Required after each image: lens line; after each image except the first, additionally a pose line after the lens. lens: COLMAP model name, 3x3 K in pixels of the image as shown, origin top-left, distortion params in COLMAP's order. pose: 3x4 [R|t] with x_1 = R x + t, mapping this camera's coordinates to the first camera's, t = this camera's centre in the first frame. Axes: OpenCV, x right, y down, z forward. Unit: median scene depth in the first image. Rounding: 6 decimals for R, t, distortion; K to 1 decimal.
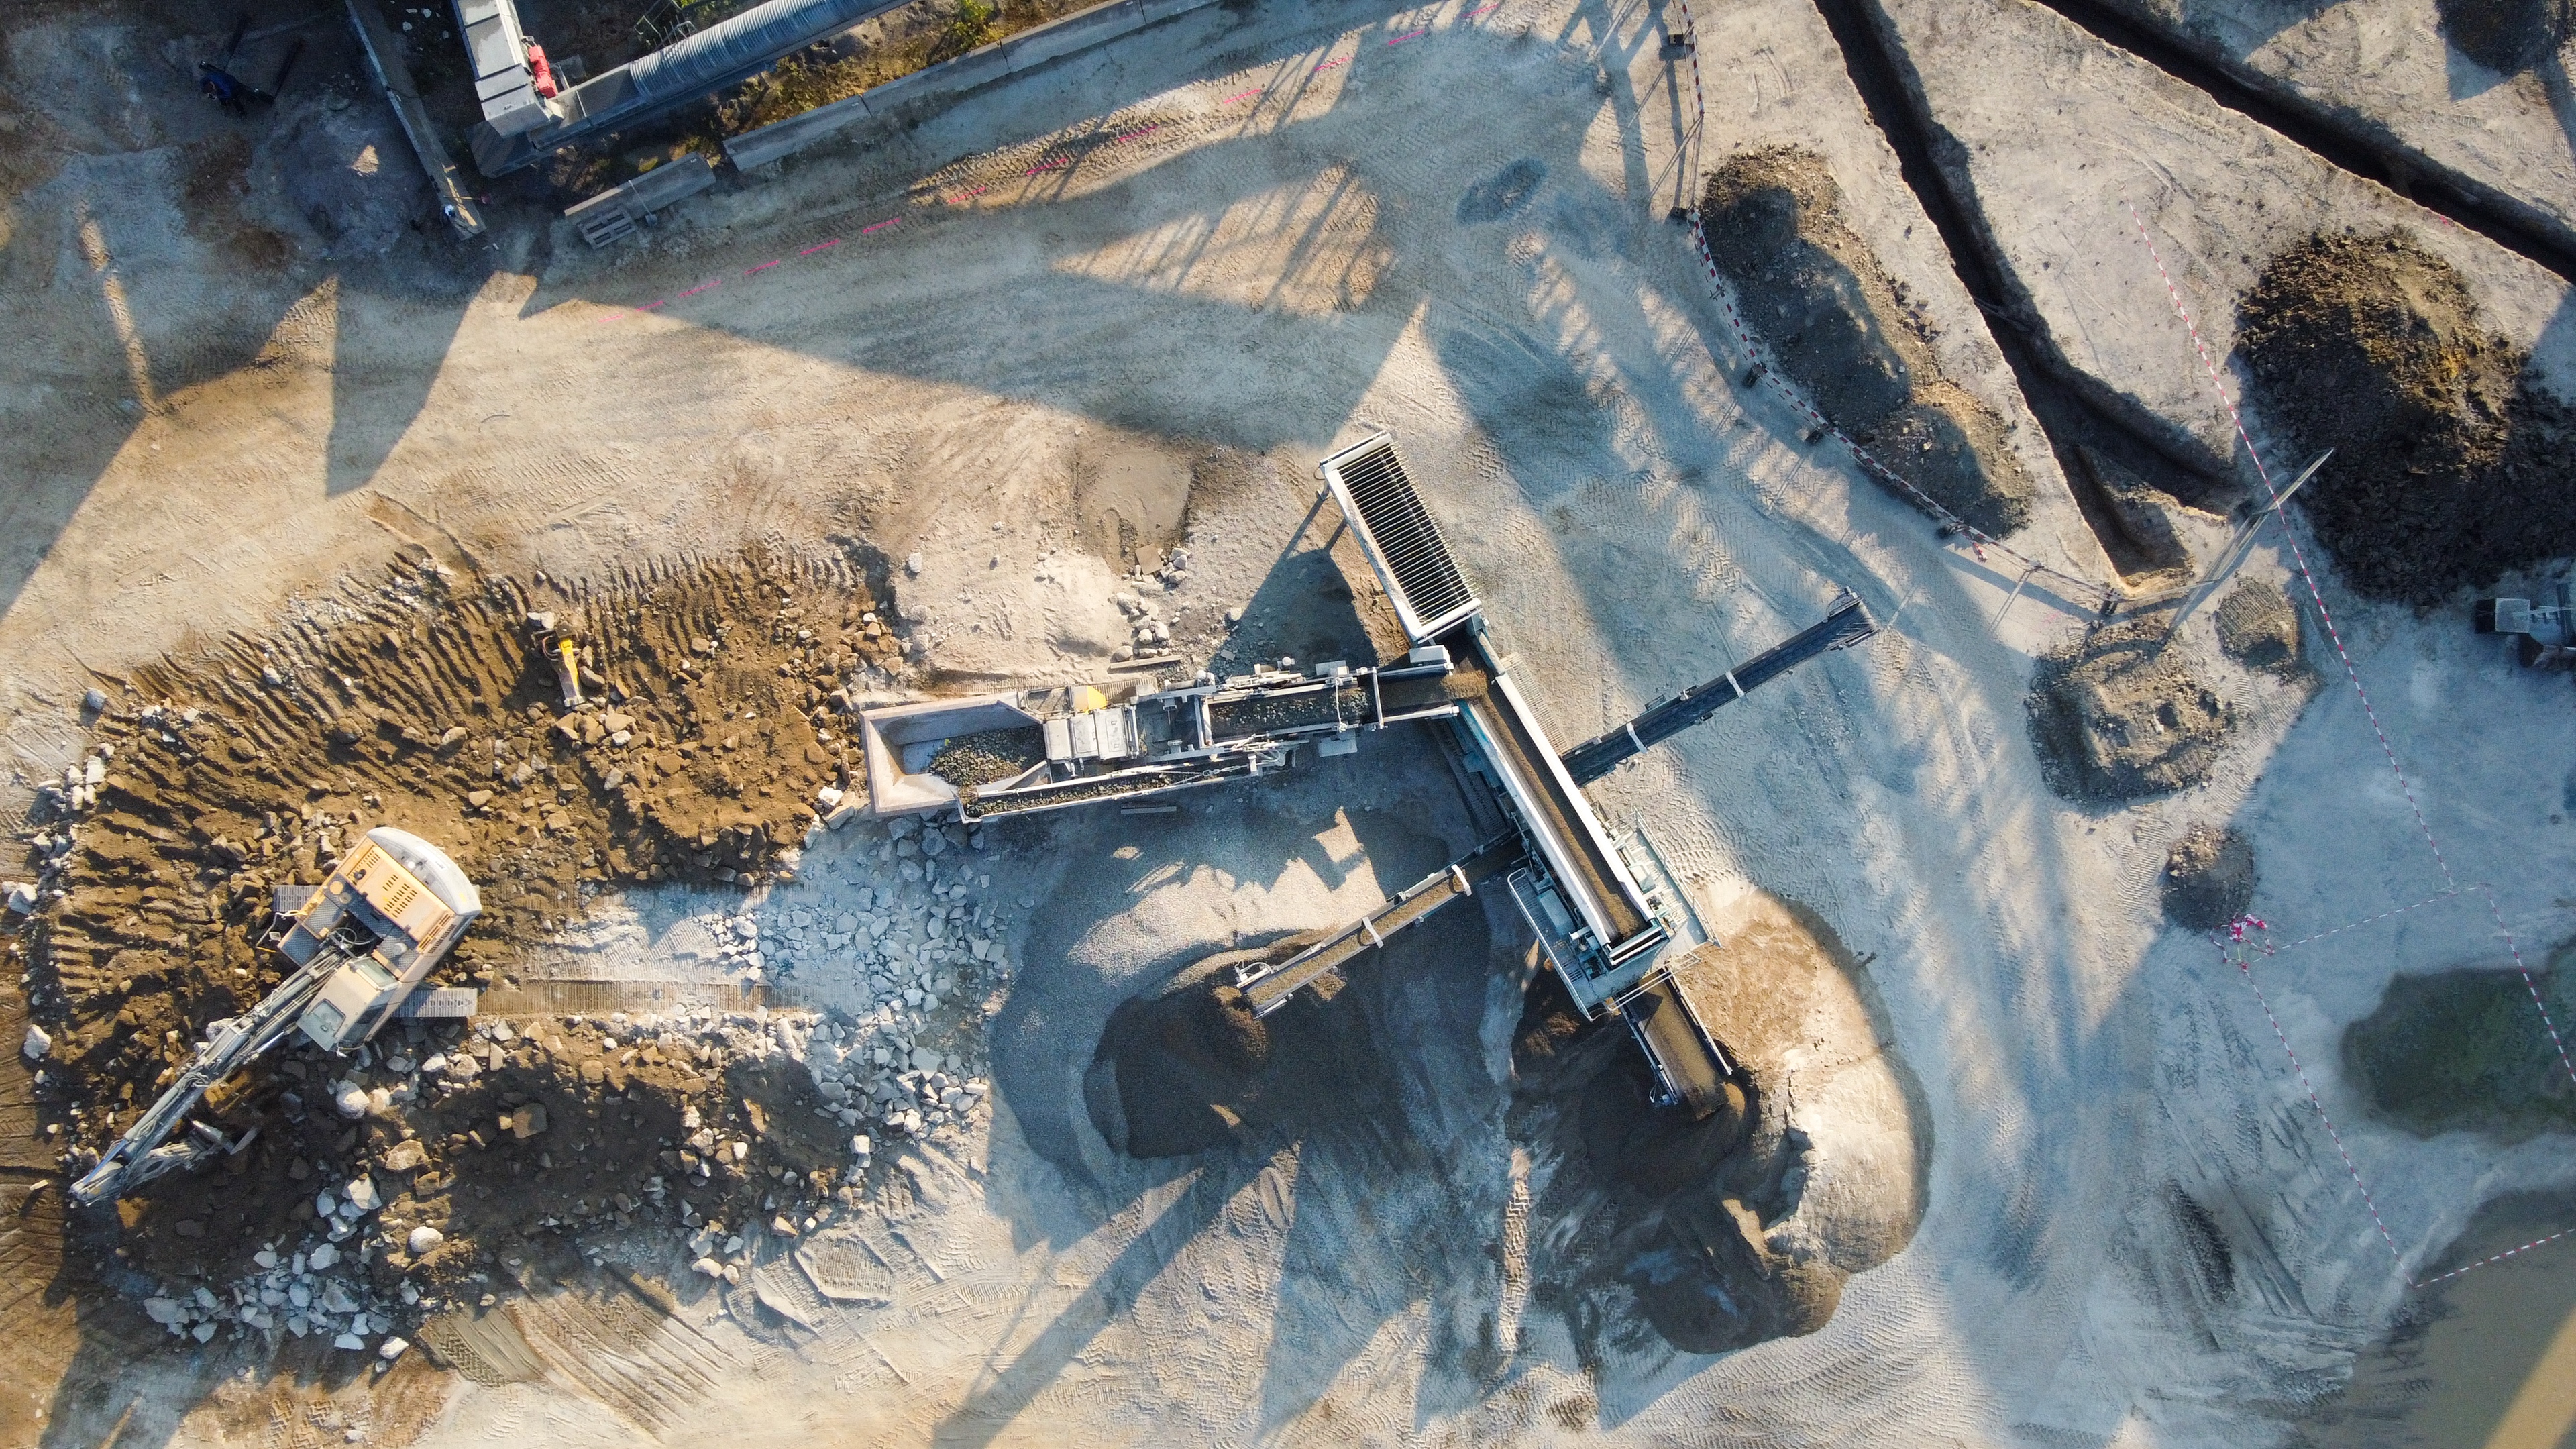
lens RADIAL K [[1956.8, 0, 1289.6], [0, 1956.8, 726.6], [0, 0, 1]] dist [0.007686, 0.028963]
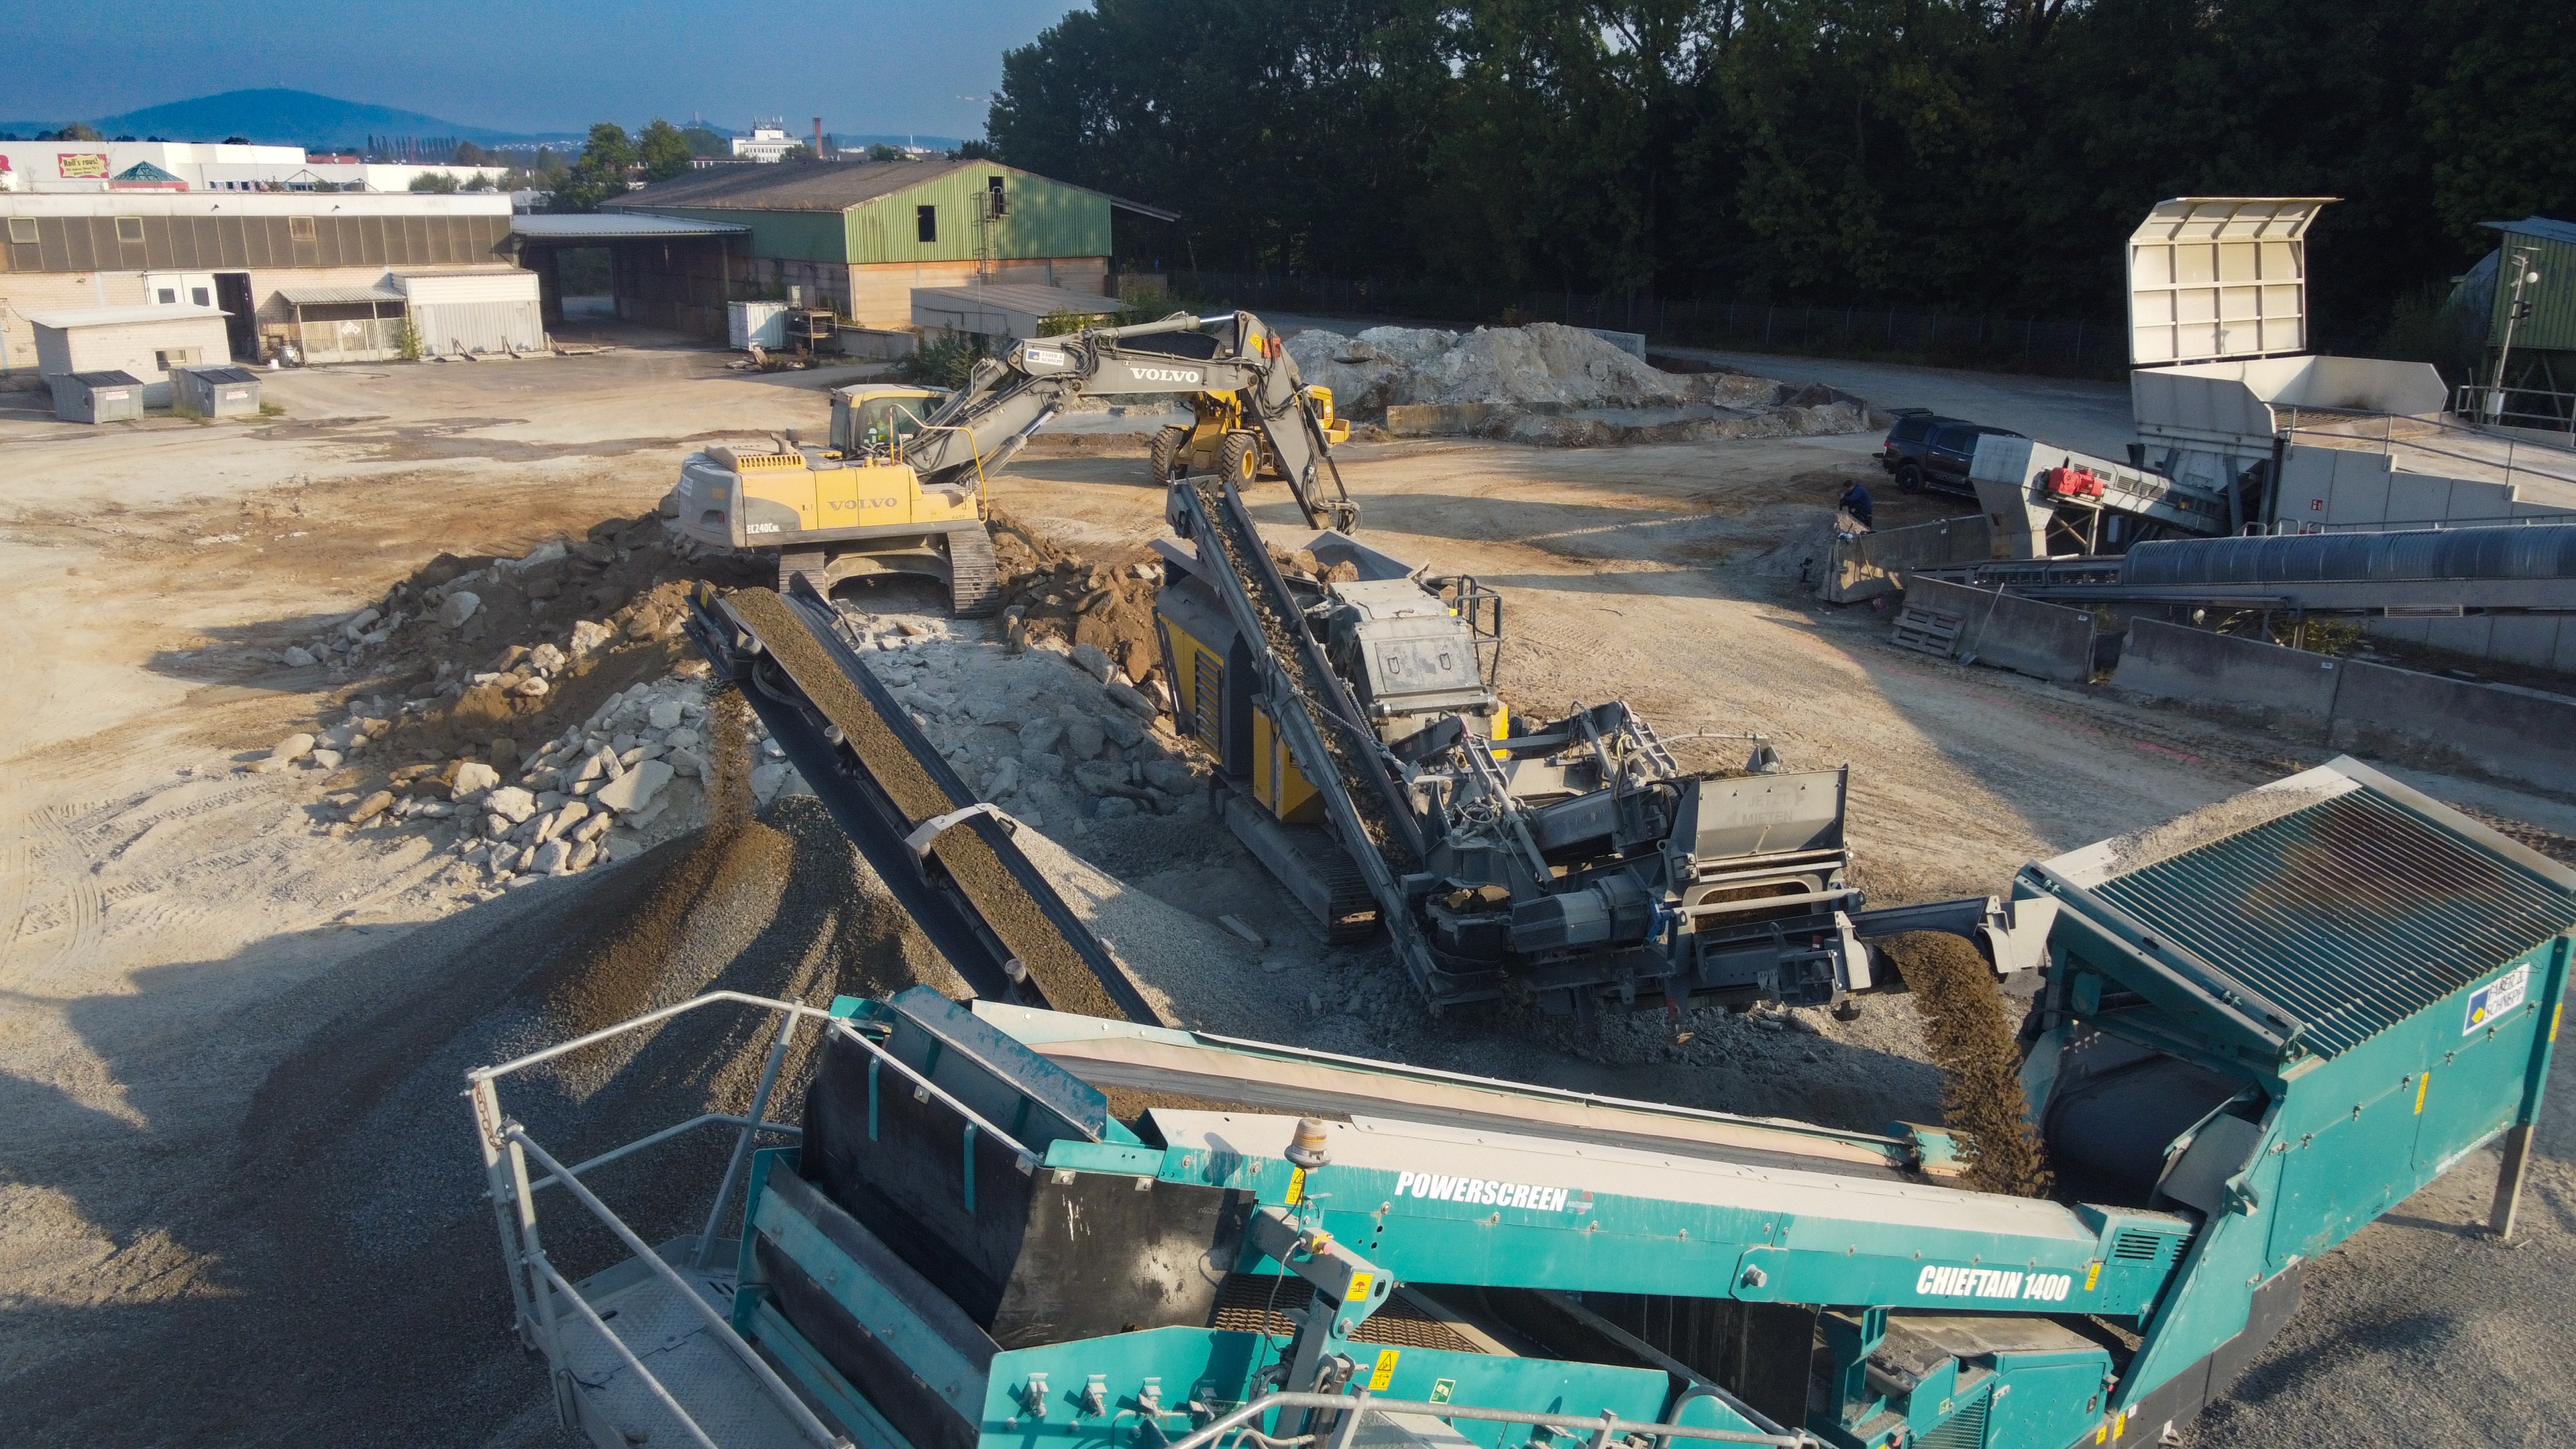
lens RADIAL K [[1956.8, 0, 1289.4], [0, 1956.8, 725.0], [0, 0, 1]] dist [0.007686, 0.028963]
pose [[0.192726, 0.256586, -0.947112, 0.283768], [-0.981251, 0.048503, -0.186533, 0.102362], [-0.001924, 0.965304, 0.261123, 0.847288]]
